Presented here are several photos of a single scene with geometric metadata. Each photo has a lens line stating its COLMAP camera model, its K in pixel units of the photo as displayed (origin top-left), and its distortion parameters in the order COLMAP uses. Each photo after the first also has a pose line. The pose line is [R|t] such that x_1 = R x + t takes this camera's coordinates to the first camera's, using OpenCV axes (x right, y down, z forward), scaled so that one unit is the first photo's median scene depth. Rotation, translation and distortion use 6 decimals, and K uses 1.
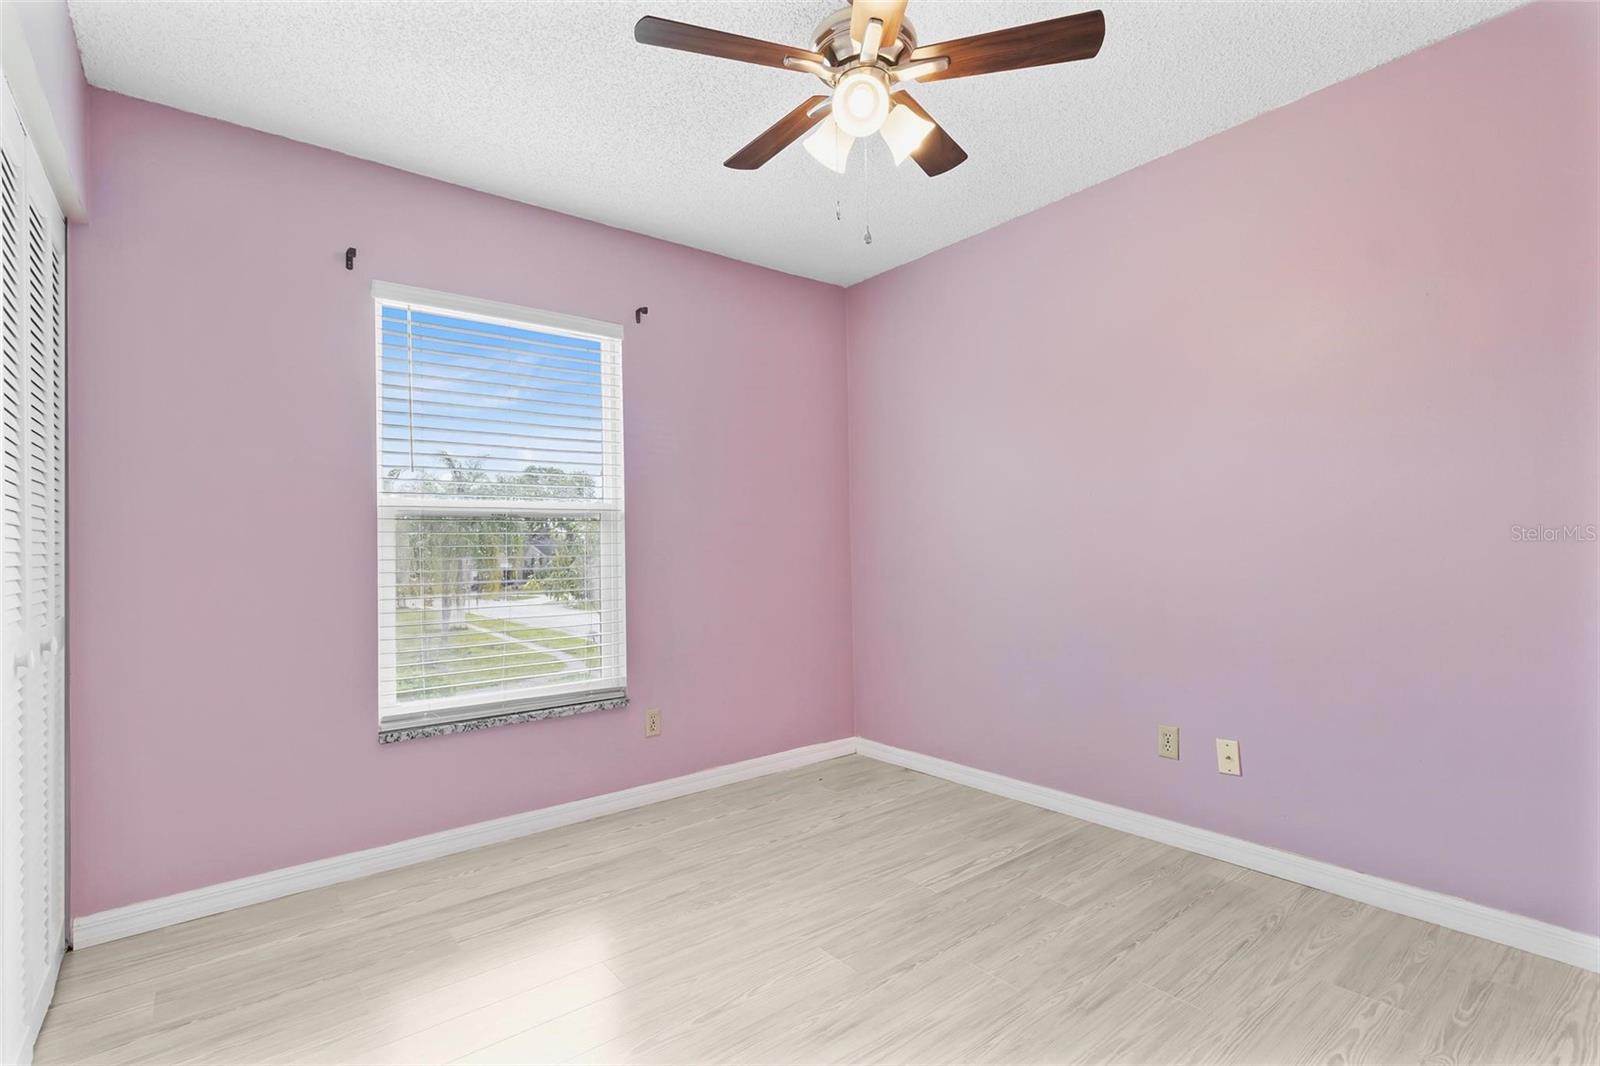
lens RADIAL K [[756.0, 0, 807.7], [0, 756.0, 532.6], [0, 0, 1]] dist [0.014878, 0.000167]
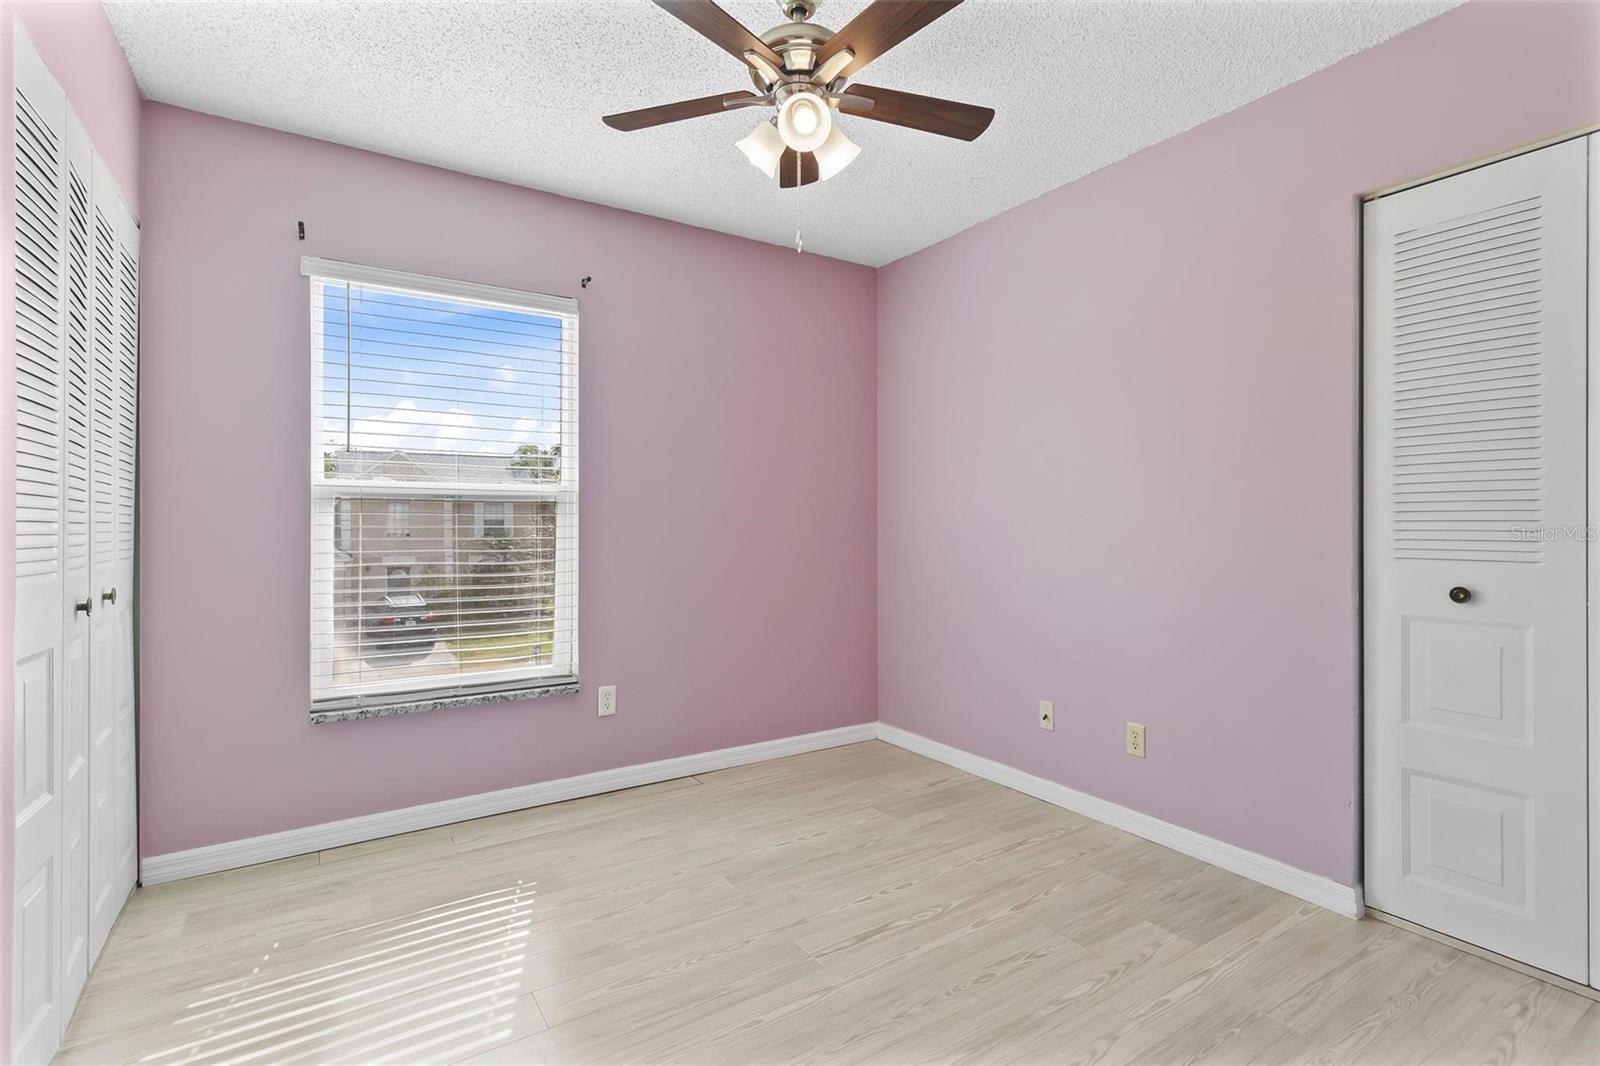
lens RADIAL K [[720.7, 0, 804.3], [0, 720.7, 526.8], [0, 0, 1]] dist [-0.003437, -0.000263]
pose [[0.994953, 0.012160, -0.099600, 0.105102], [-0.010778, 0.999838, 0.014402, -0.001081], [0.099759, -0.013256, 0.994923, 0.081544]]
